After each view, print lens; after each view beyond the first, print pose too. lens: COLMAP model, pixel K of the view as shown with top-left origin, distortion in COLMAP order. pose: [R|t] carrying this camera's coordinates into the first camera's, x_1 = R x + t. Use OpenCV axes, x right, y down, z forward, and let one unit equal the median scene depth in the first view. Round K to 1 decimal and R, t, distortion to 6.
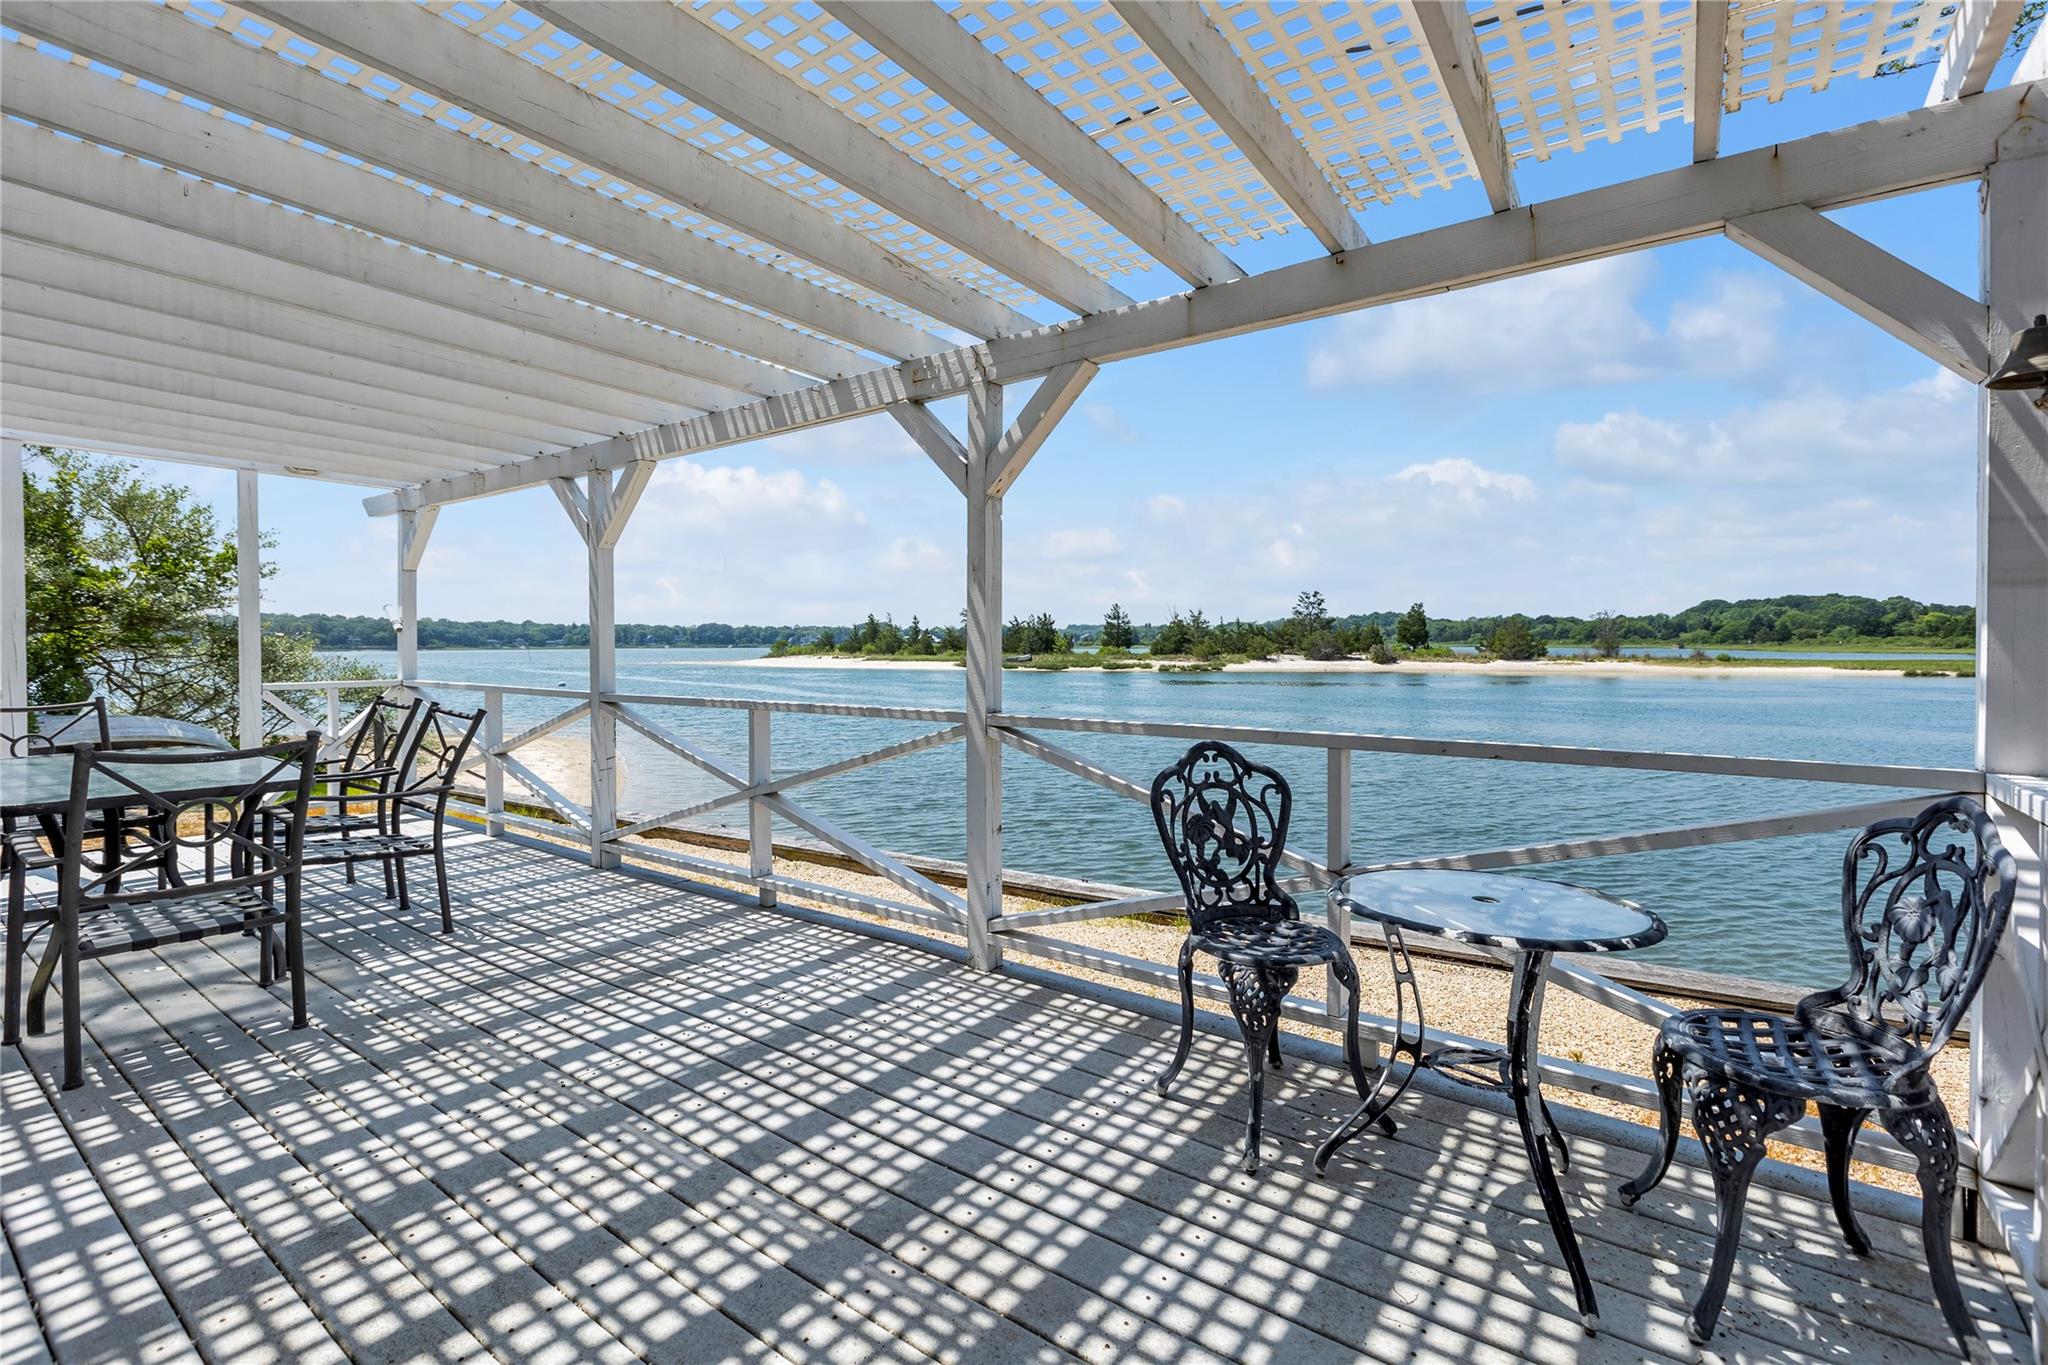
lens RADIAL K [[931.4, 0, 1019.9], [0, 931.4, 652.4], [0, 0, 1]] dist [-0.000044, -0.000052]
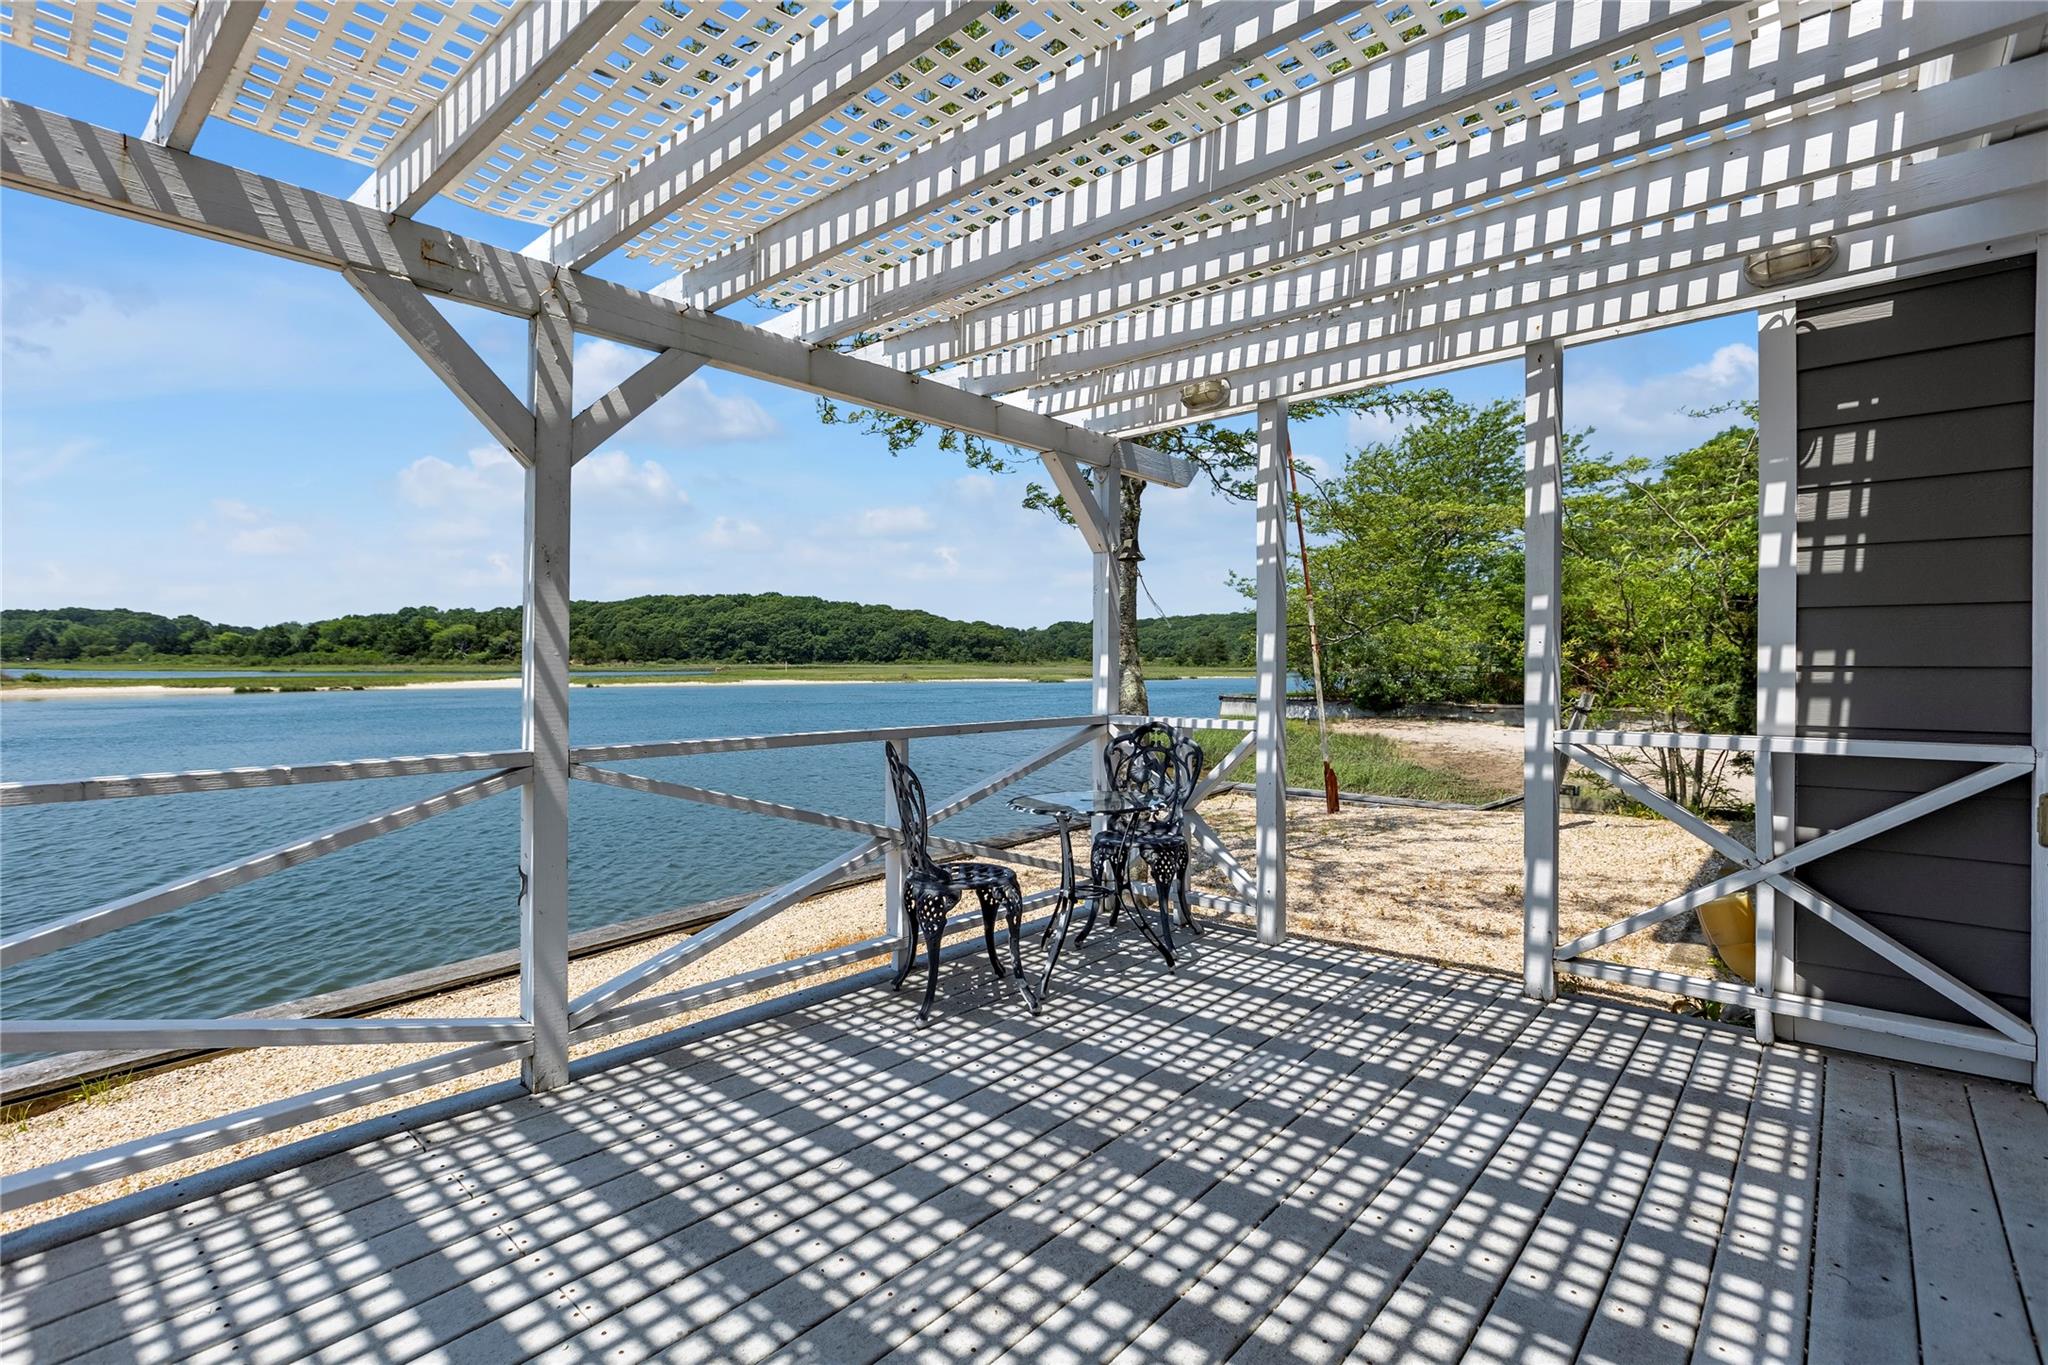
lens RADIAL K [[939.0, 0, 1024.0], [0, 939.0, 682.5], [0, 0, 1]] dist [-0.000466, -0.000009]
pose [[0.080288, -0.019545, 0.996580, -0.907607], [0.006710, 0.999796, 0.019068, -0.004092], [-0.996749, 0.005156, 0.080402, 0.650294]]
